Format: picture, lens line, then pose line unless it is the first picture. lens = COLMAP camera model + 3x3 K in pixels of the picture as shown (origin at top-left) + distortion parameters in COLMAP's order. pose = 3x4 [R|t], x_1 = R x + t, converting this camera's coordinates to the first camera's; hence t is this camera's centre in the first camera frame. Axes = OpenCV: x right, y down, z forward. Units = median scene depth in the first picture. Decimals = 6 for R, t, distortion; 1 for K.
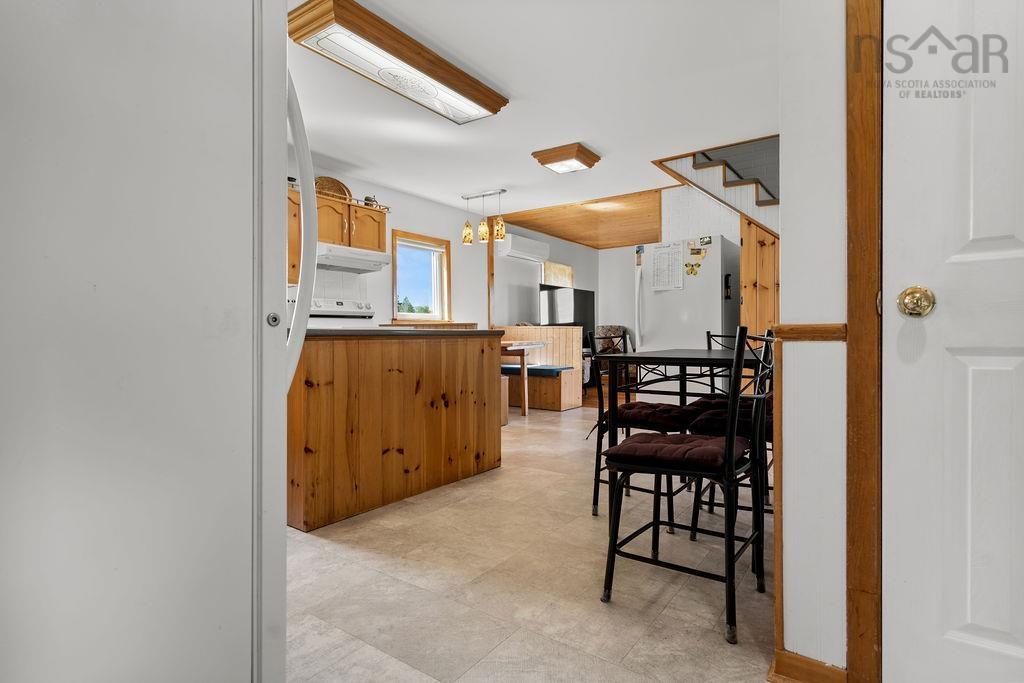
lens RADIAL K [[517.8, 0, 511.0], [0, 517.8, 345.4], [0, 0, 1]] dist [0.000643, 0.000223]
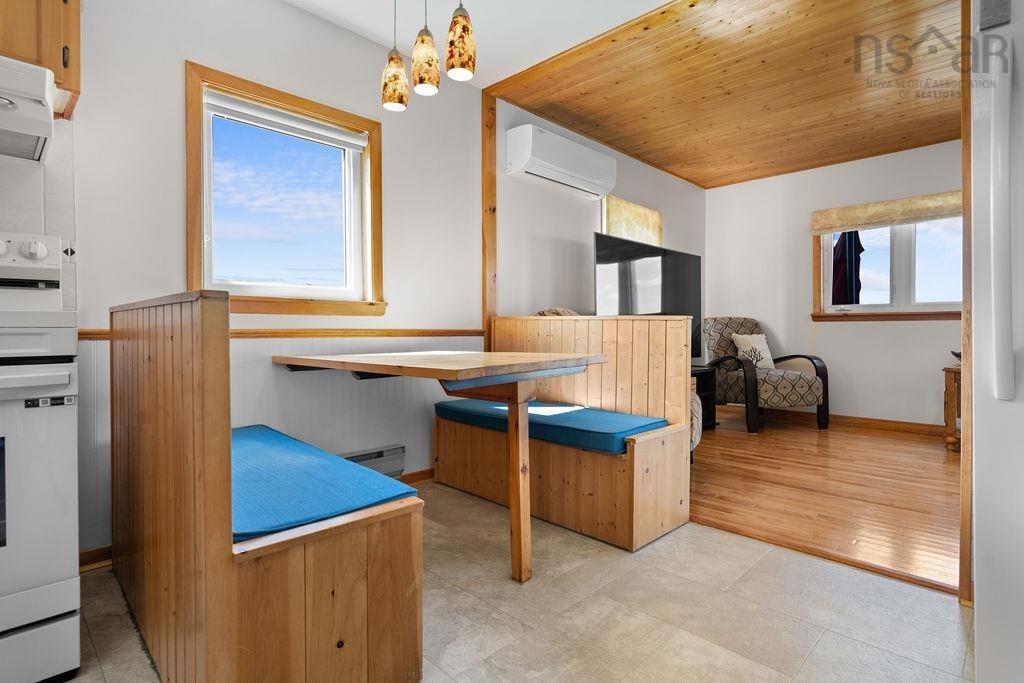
lens RADIAL K [[517.8, 0, 516.8], [0, 517.8, 333.5], [0, 0, 1]] dist [0.000643, 0.000223]
pose [[0.989673, 0.005702, -0.143229, 0.066195], [-0.007475, 0.999902, -0.011843, -0.018268], [0.143148, 0.012792, 0.989619, 0.619220]]
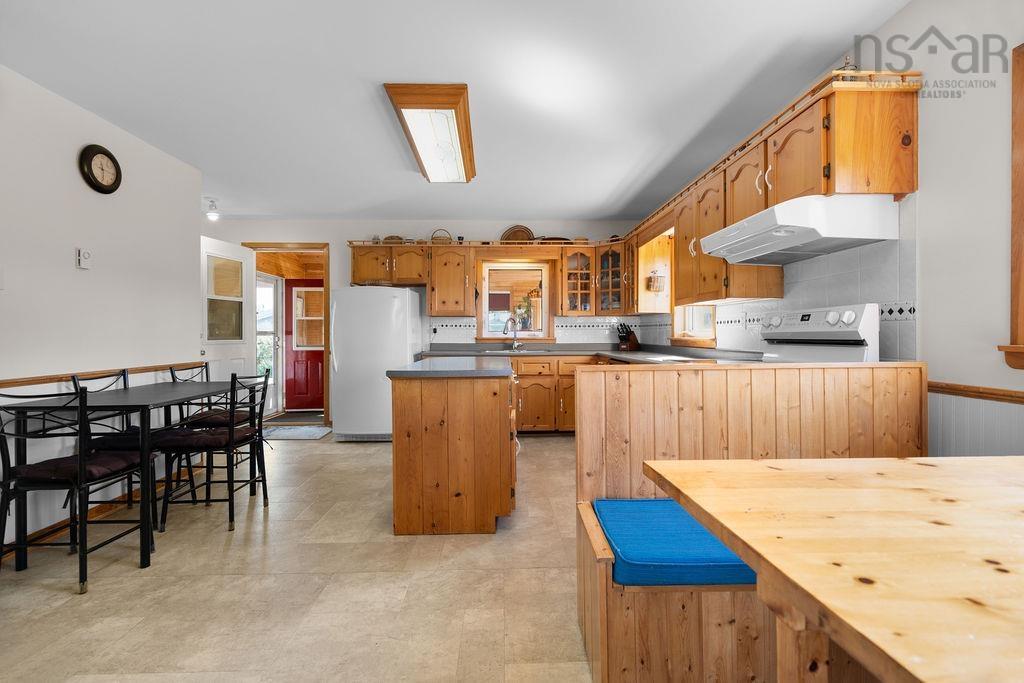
lens RADIAL K [[462.6, 0, 510.6], [0, 462.6, 337.2], [0, 0, 1]] dist [-0.002242, 0.000115]
pose [[-0.792177, 0.010583, -0.610200, 0.160598], [-0.004061, 0.999736, 0.022611, -0.057800], [0.610278, 0.020390, -0.791925, 0.976855]]
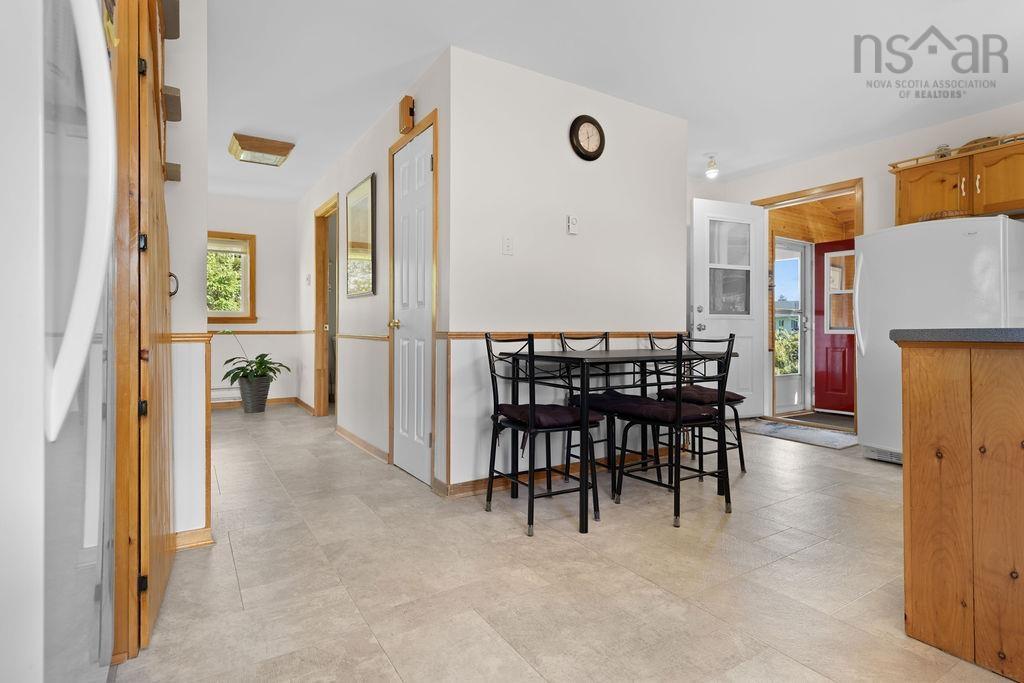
lens RADIAL K [[517.8, 0, 514.6], [0, 517.8, 325.6], [0, 0, 1]] dist [0.000643, 0.000223]
pose [[-0.930748, 0.003381, 0.365645, 0.073639], [0.007032, 0.999938, 0.008654, -0.022606], [-0.365593, 0.010626, -0.930714, 0.886742]]
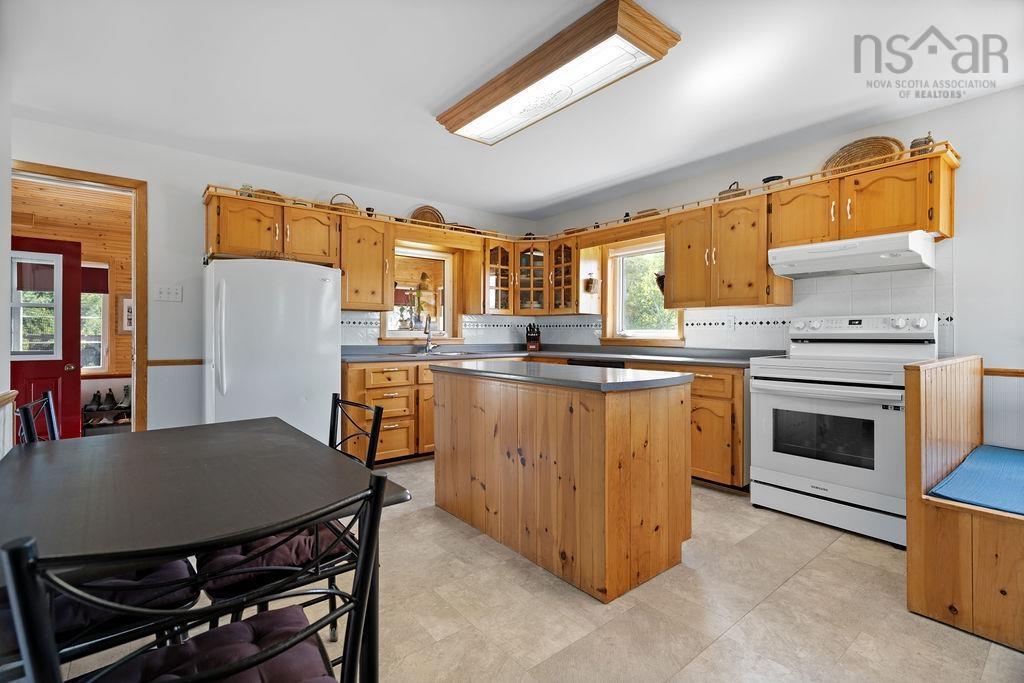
lens RADIAL K [[462.6, 0, 512.7], [0, 462.6, 337.4], [0, 0, 1]] dist [-0.002242, 0.000115]
pose [[-0.263301, 0.011510, -0.964645, 0.307955], [-0.016701, 0.999725, 0.016487, -0.052017], [0.964569, 0.020452, -0.263037, 0.595066]]
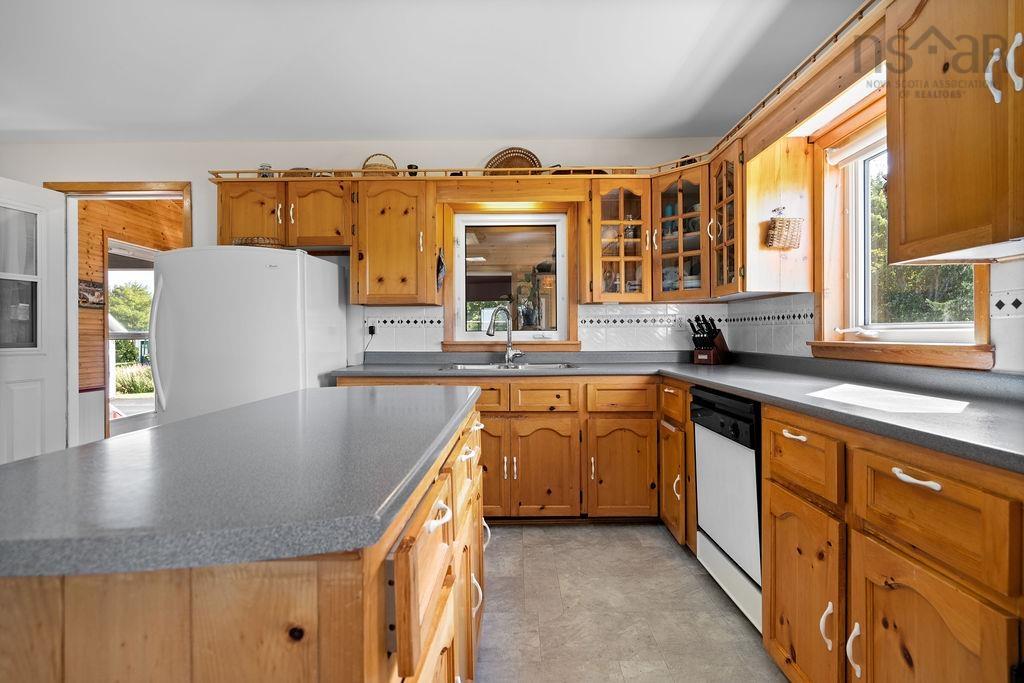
lens RADIAL K [[517.8, 0, 512.8], [0, 517.8, 335.2], [0, 0, 1]] dist [0.000643, 0.000223]
pose [[-0.808590, 0.011215, -0.588265, -0.064586], [0.001371, 0.999852, 0.017177, -0.053684], [0.588370, 0.013082, -0.808486, 0.732296]]
